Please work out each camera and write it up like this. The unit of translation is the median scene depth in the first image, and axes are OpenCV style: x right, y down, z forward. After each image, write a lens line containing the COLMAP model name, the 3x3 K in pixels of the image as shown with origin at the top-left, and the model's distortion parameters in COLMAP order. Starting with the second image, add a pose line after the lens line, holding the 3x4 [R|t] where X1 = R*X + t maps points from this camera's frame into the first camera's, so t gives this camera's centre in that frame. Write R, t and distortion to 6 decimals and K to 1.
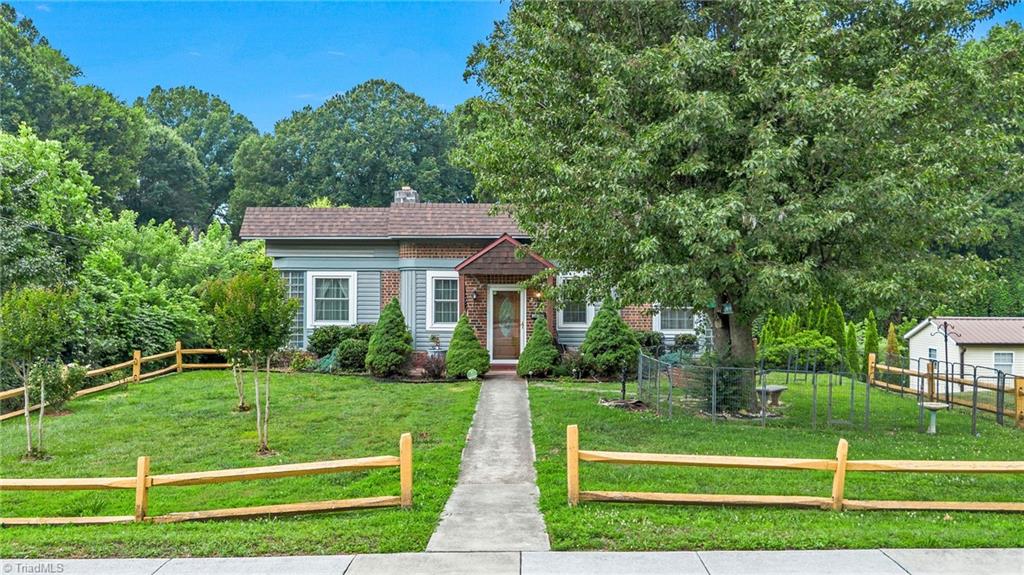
lens RADIAL K [[1855.8, 0, 512.0], [0, 1855.8, 287.5], [0, 0, 1]] dist [0.130807, -0.330549]
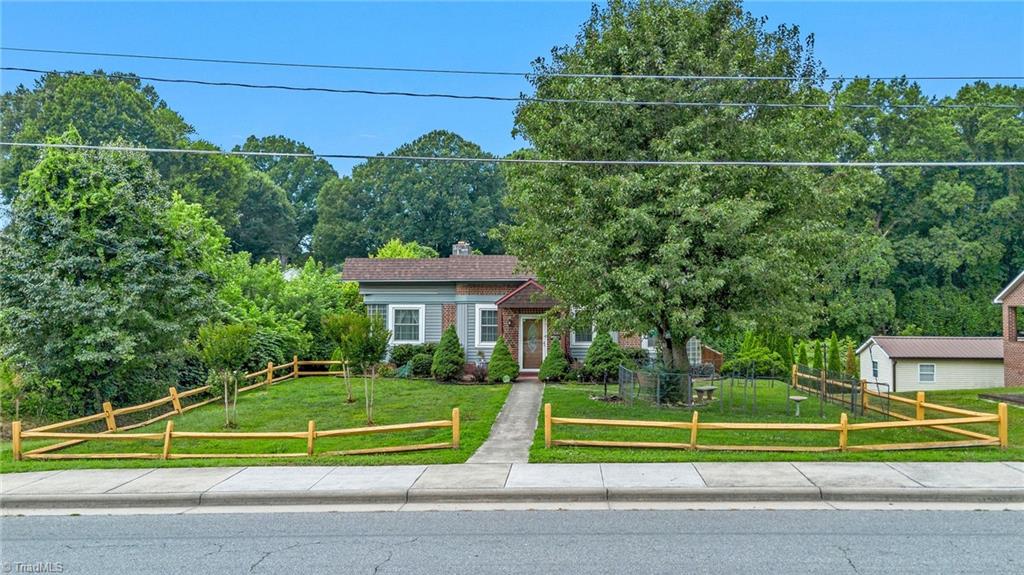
lens RADIAL K [[1855.8, 0, 512.0], [0, 1855.8, 287.5], [0, 0, 1]] dist [0.130807, -0.330549]
pose [[0.999446, -0.000318, -0.033277, 0.026646], [0.000108, 0.999980, -0.006297, -0.012653], [0.033279, 0.006290, 0.999426, -0.371052]]
